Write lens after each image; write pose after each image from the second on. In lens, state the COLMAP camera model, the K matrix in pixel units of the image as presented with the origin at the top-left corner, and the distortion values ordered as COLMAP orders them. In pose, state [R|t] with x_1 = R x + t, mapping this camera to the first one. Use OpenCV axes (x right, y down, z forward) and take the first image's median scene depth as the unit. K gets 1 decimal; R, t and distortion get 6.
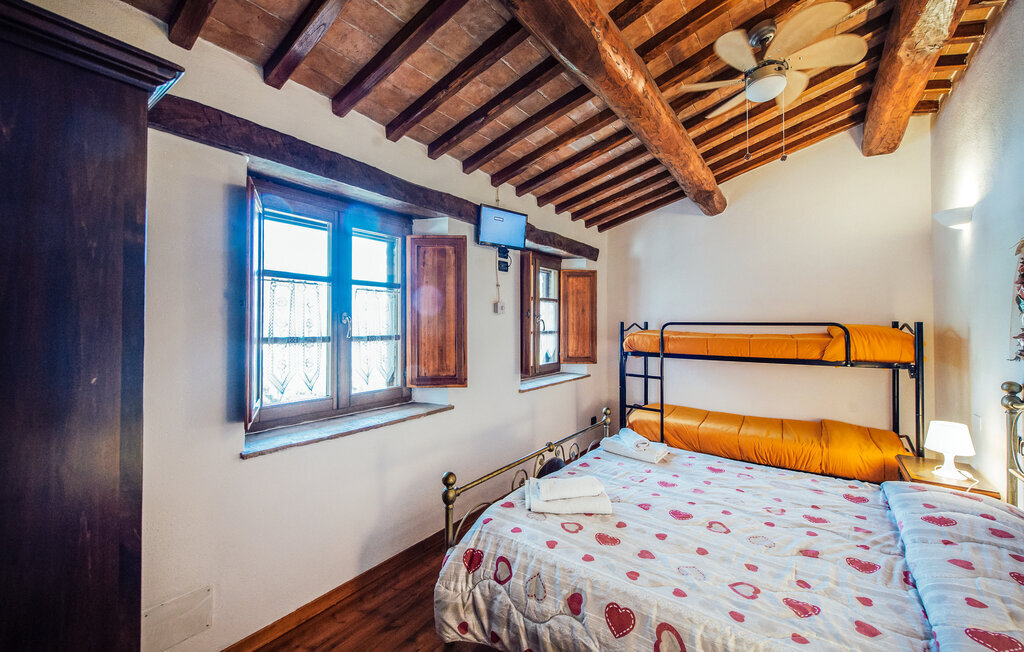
lens RADIAL K [[414.2, 0, 512.0], [0, 414.2, 326.0], [0, 0, 1]] dist [0.001575, 0.000347]
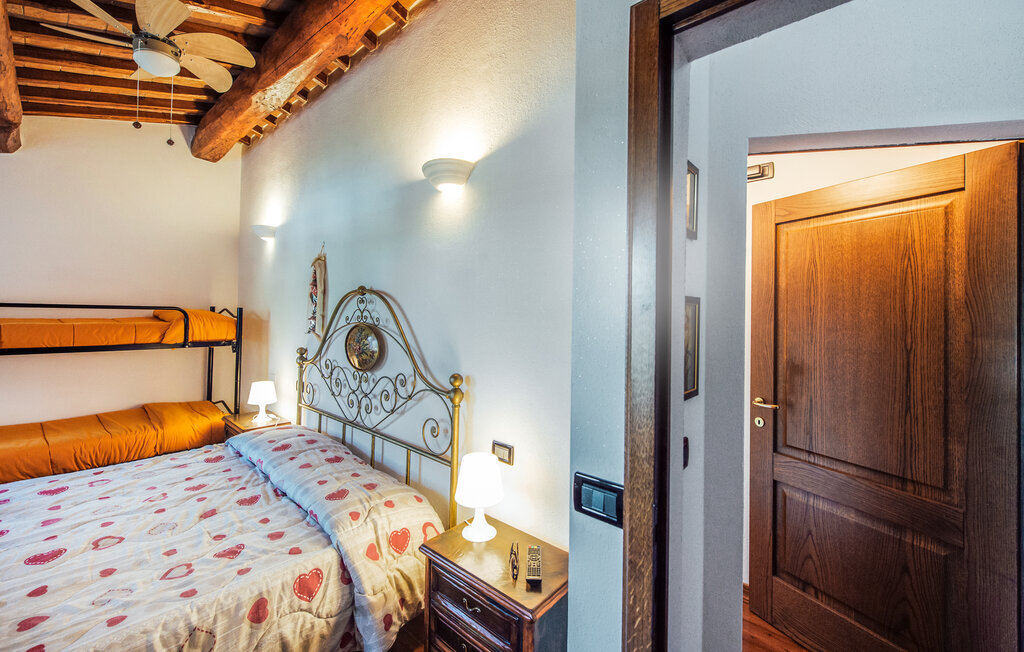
lens RADIAL K [[414.2, 0, 512.0], [0, 414.2, 326.0], [0, 0, 1]] dist [0.001575, 0.000347]
pose [[0.080310, -0.029673, 0.996328, -0.262857], [-0.012049, 0.999455, 0.030737, -0.003077], [-0.996697, -0.014474, 0.079909, 0.084389]]
